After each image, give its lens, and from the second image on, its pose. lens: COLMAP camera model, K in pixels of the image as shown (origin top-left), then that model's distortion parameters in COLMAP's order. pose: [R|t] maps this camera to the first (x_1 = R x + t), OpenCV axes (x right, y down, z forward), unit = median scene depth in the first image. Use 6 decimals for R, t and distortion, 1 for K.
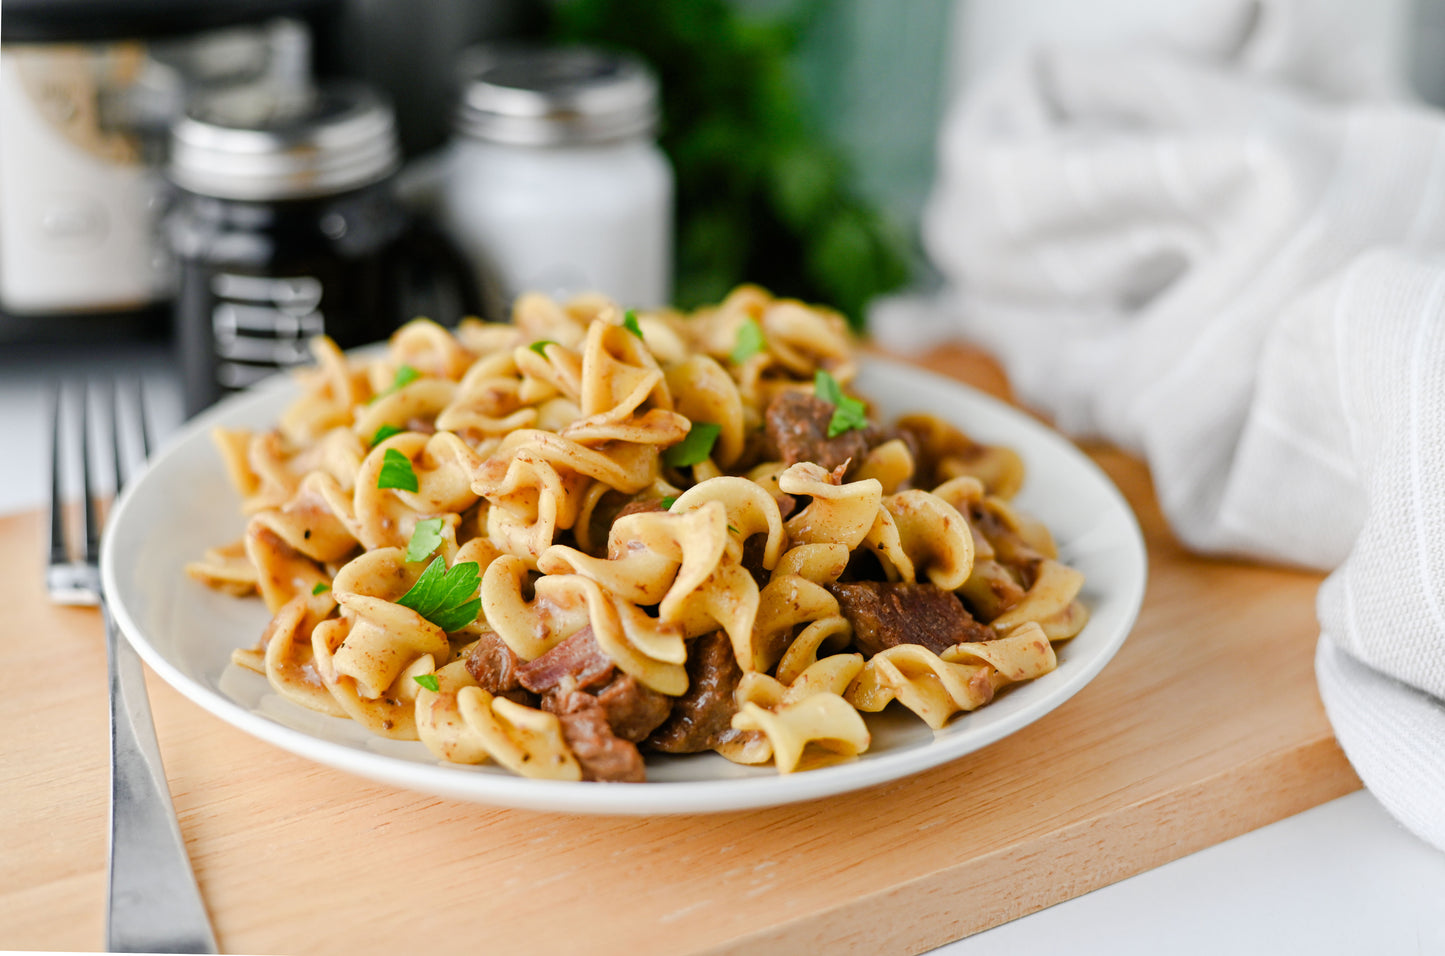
lens RADIAL K [[2366.4, 0, 722.5], [0, 2366.4, 478.0], [0, 0, 1]] dist [-0.159908, 0.040386]
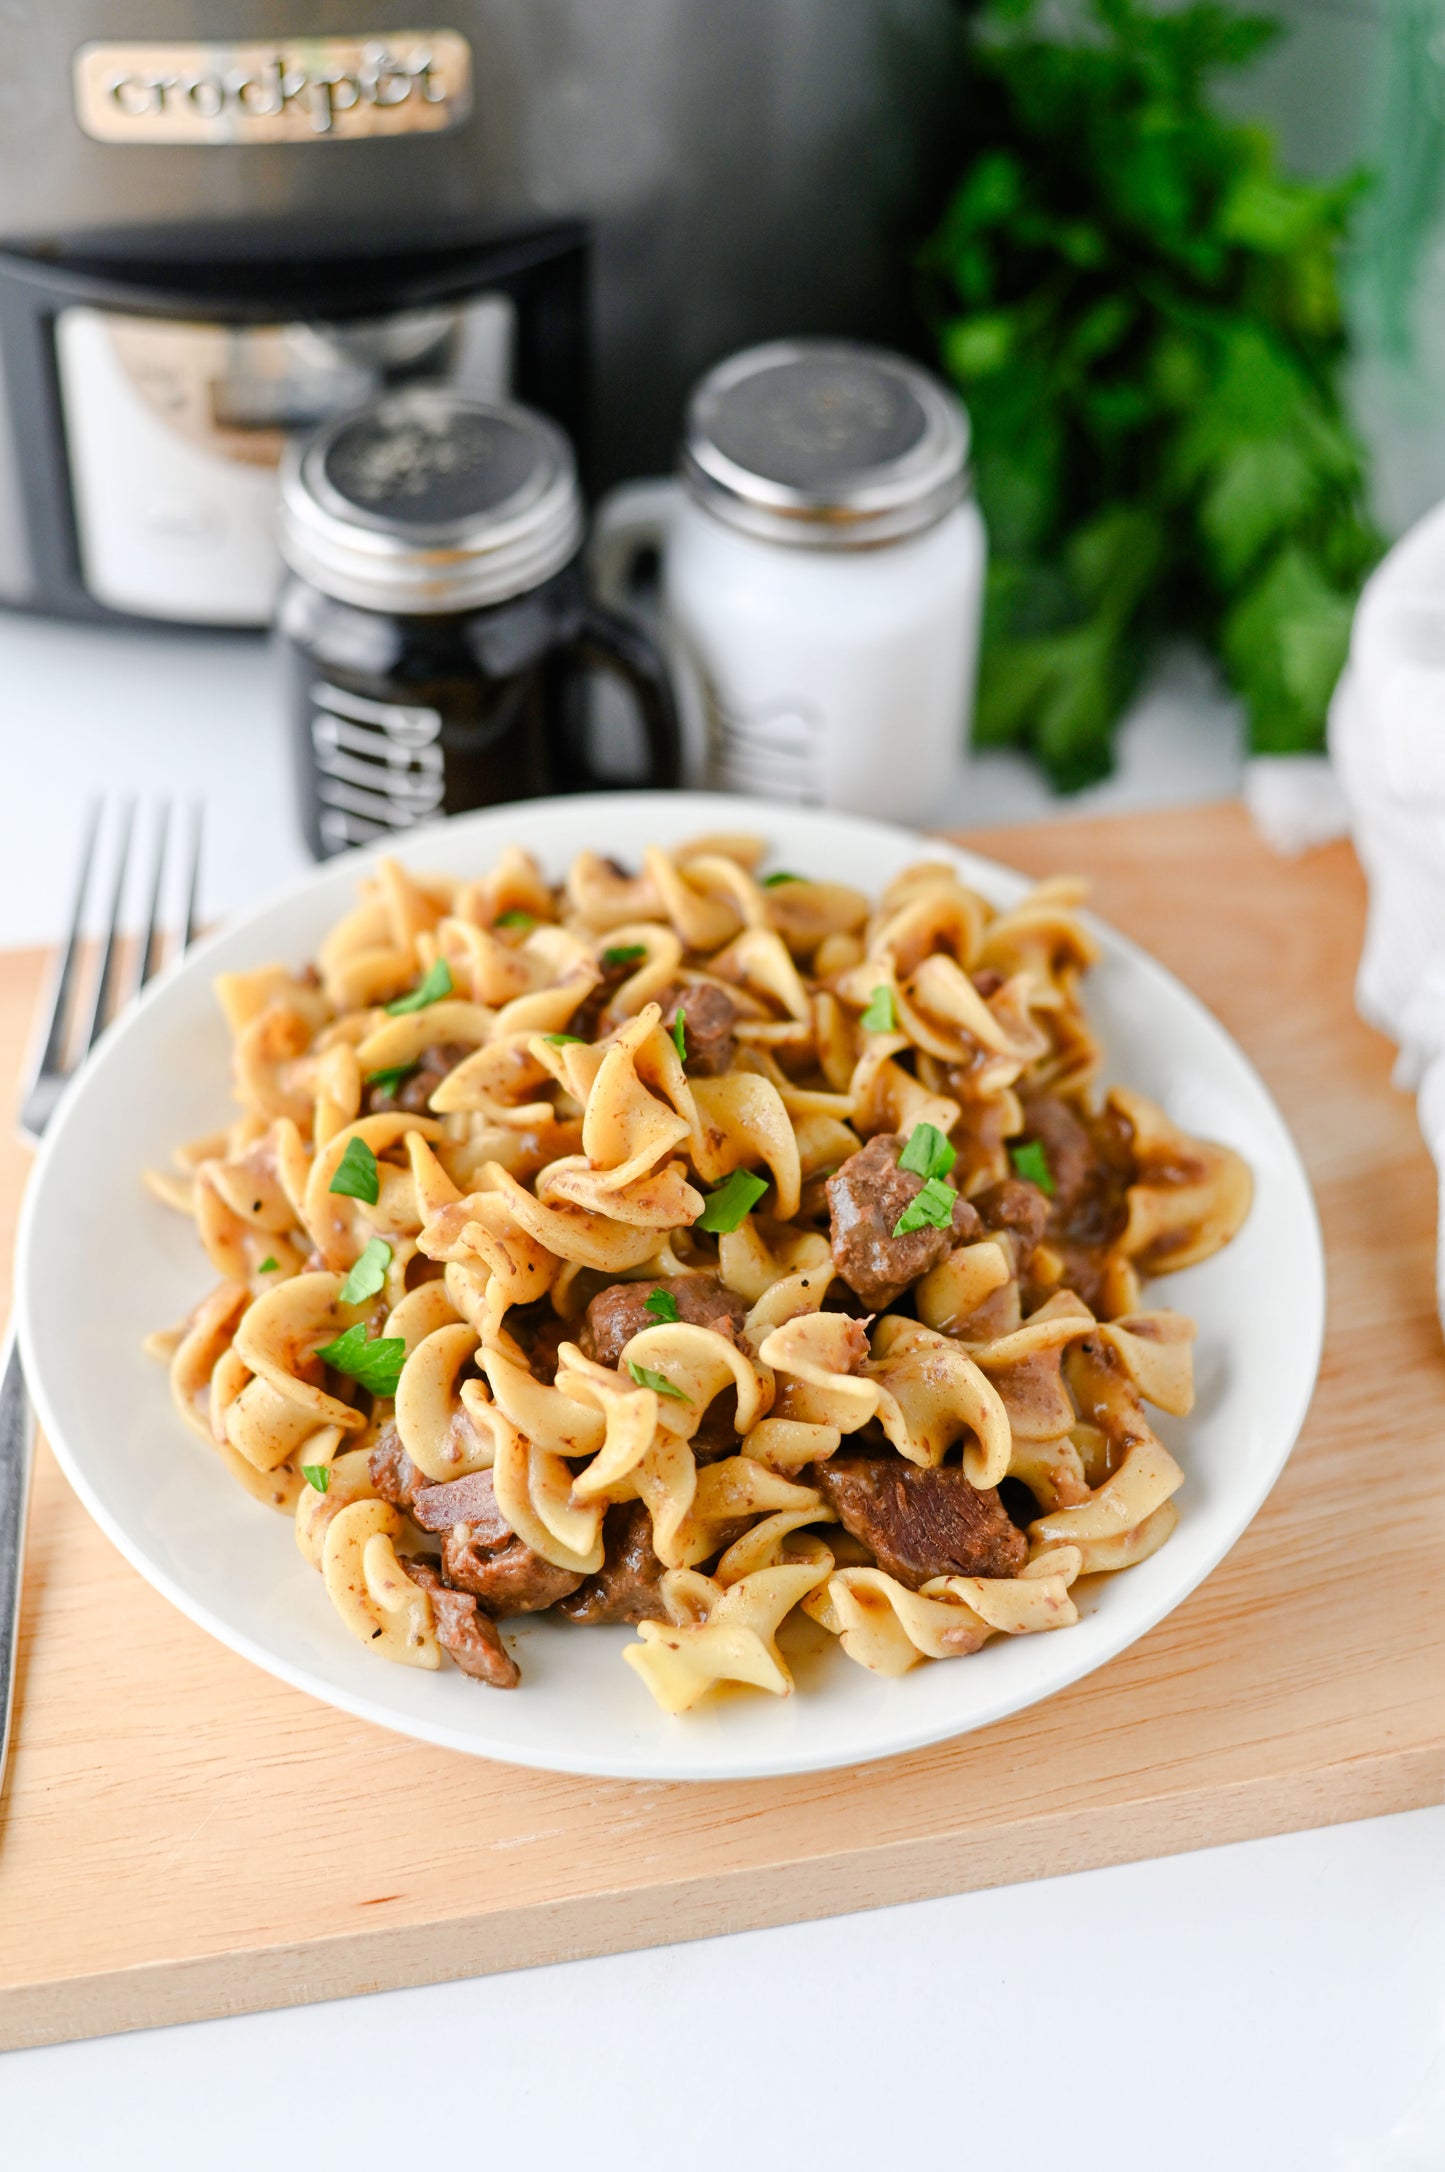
lens RADIAL K [[3409.8, 0, 722.5], [0, 3409.8, 1086.0], [0, 0, 1]] dist [-0.148804, 0.073428]
pose [[0.944823, 0.226503, -0.236655, 0.259020], [-0.132665, 0.925109, 0.355771, -0.478136], [0.299515, -0.304745, 0.904114, -0.012003]]
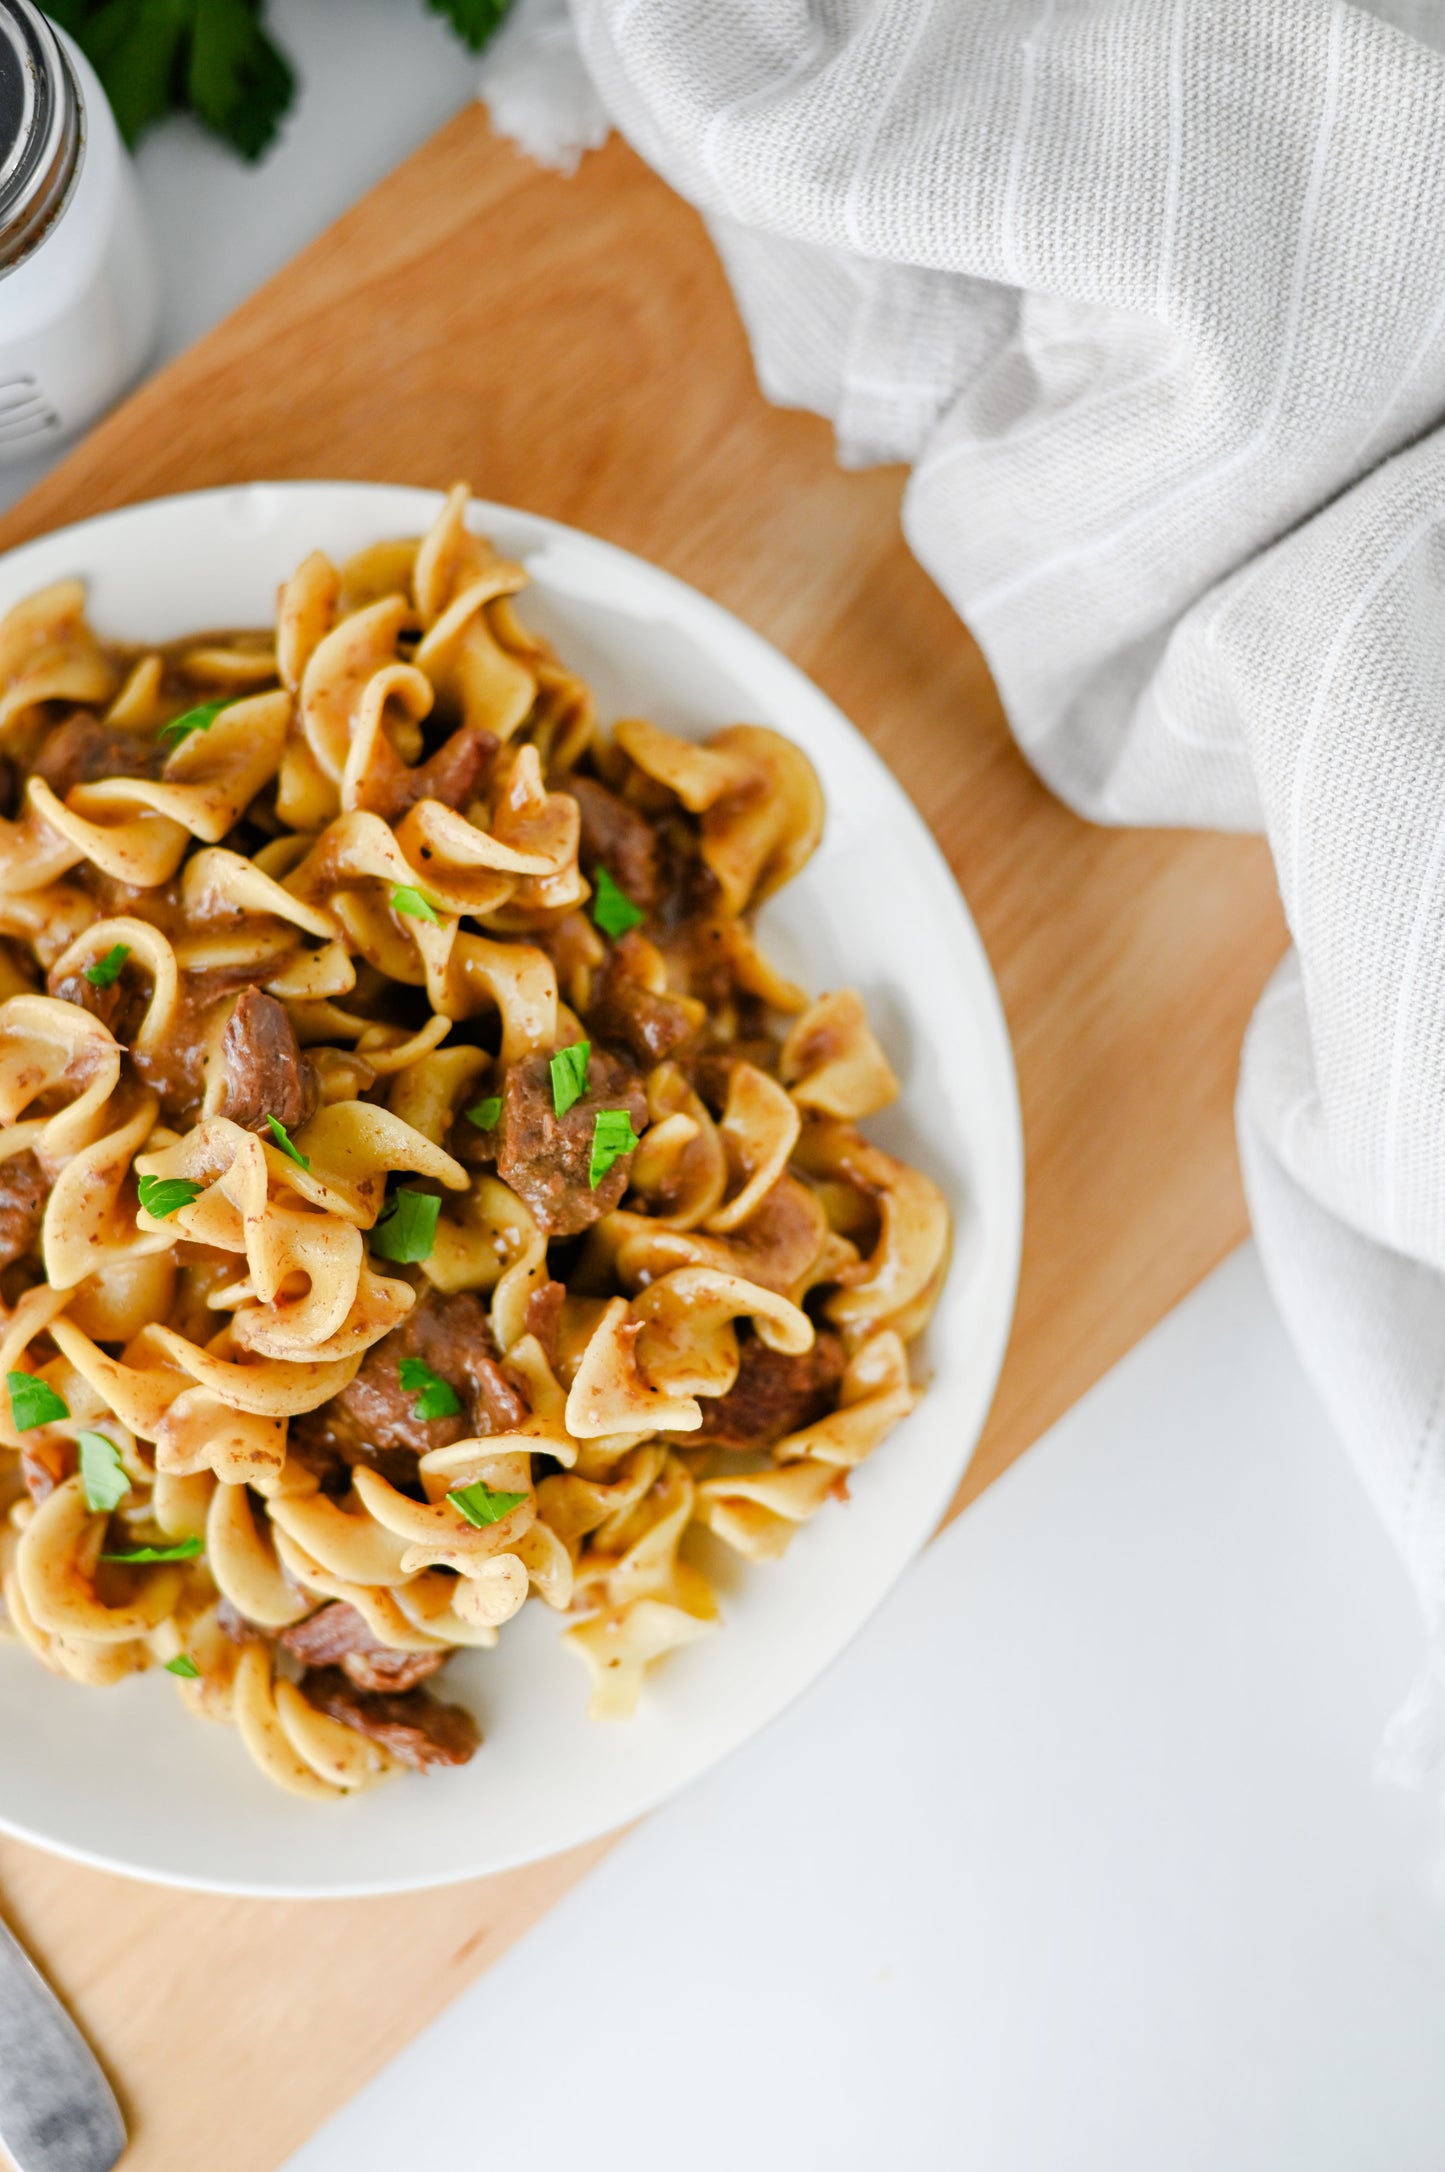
lens RADIAL K [[3470.0, 0, 722.5], [0, 3470.0, 1086.0], [0, 0, 1]] dist [-0.150608, -0.023871]
pose [[0.976152, -0.214012, 0.036417, 0.055004], [0.076329, 0.495397, 0.865307, -0.993371], [-0.203227, -0.841891, 0.499918, 0.519307]]
